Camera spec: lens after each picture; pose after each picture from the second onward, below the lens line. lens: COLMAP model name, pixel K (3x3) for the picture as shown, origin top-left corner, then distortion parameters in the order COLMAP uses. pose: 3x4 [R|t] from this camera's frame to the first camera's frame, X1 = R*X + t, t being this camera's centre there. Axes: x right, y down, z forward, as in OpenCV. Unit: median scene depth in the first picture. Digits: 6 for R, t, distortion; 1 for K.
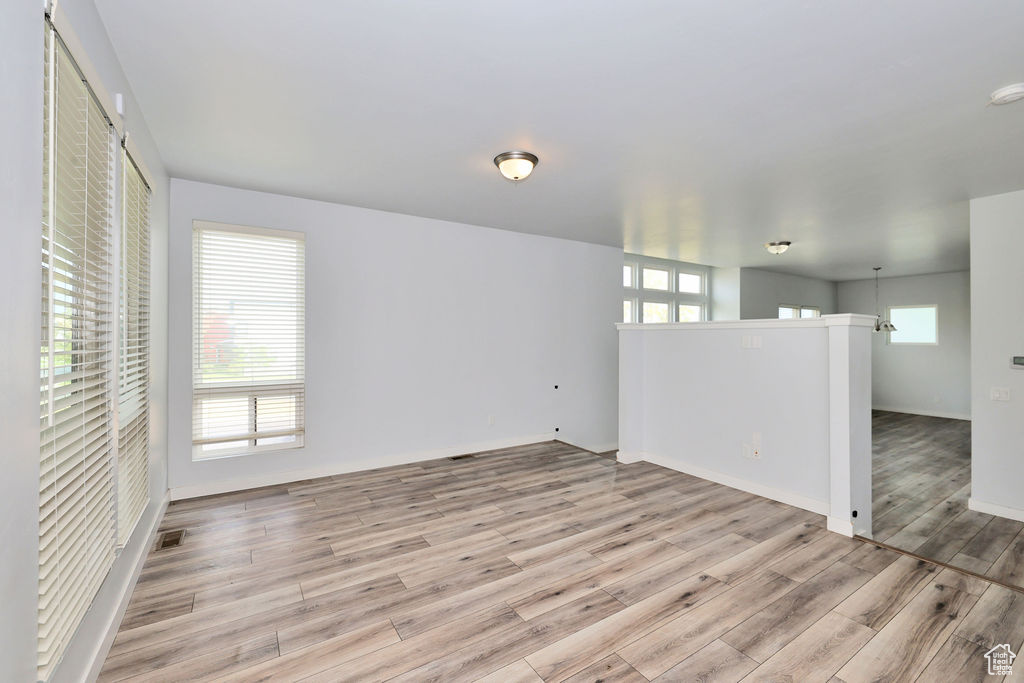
lens RADIAL K [[431.9, 0, 510.7], [0, 431.9, 338.5], [0, 0, 1]] dist [0.001219, -0.000235]
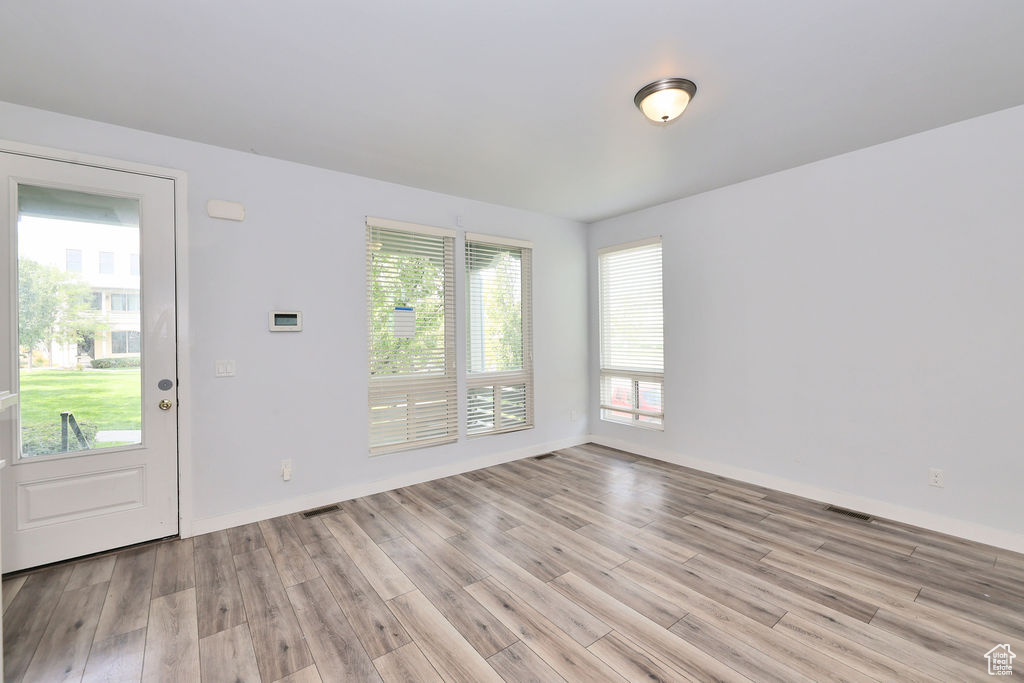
lens RADIAL K [[431.9, 0, 510.7], [0, 431.9, 338.5], [0, 0, 1]] dist [0.001219, -0.000235]
pose [[0.084240, 0.010392, -0.996391, 0.650386], [0.009441, 0.999892, 0.011227, -0.000131], [0.996401, -0.010353, 0.084133, 0.587285]]
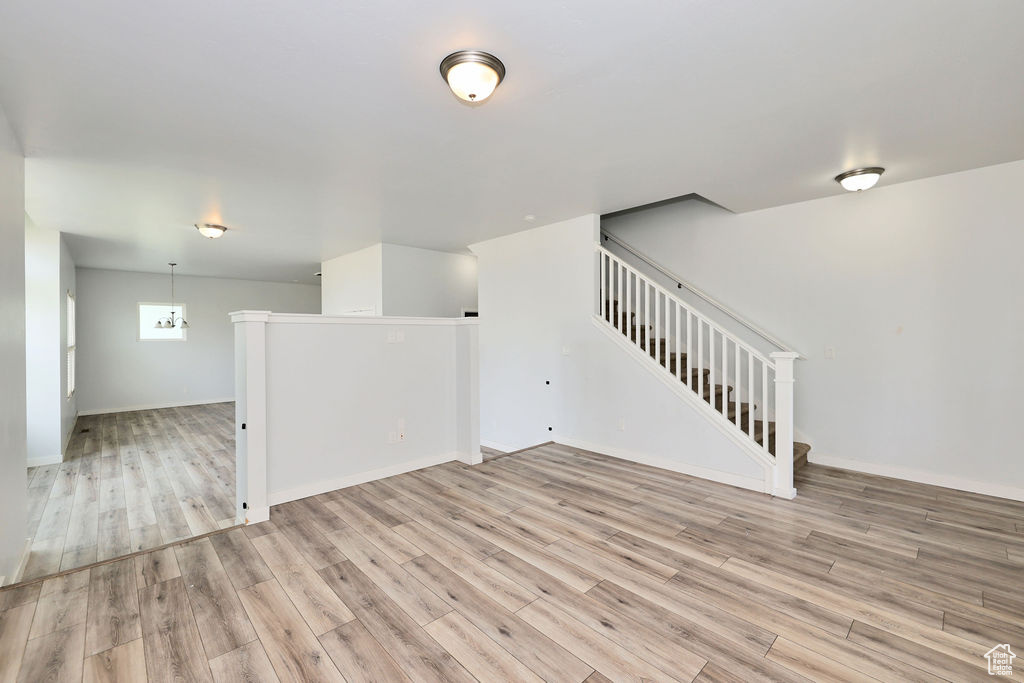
lens RADIAL K [[431.9, 0, 512.5], [0, 431.9, 332.9], [0, 0, 1]] dist [0.001219, -0.000235]
pose [[-0.188023, -0.000374, 0.982164, -0.589766], [0.006560, 0.999977, 0.001636, -0.000862], [-0.982143, 0.006751, -0.188017, 0.943945]]
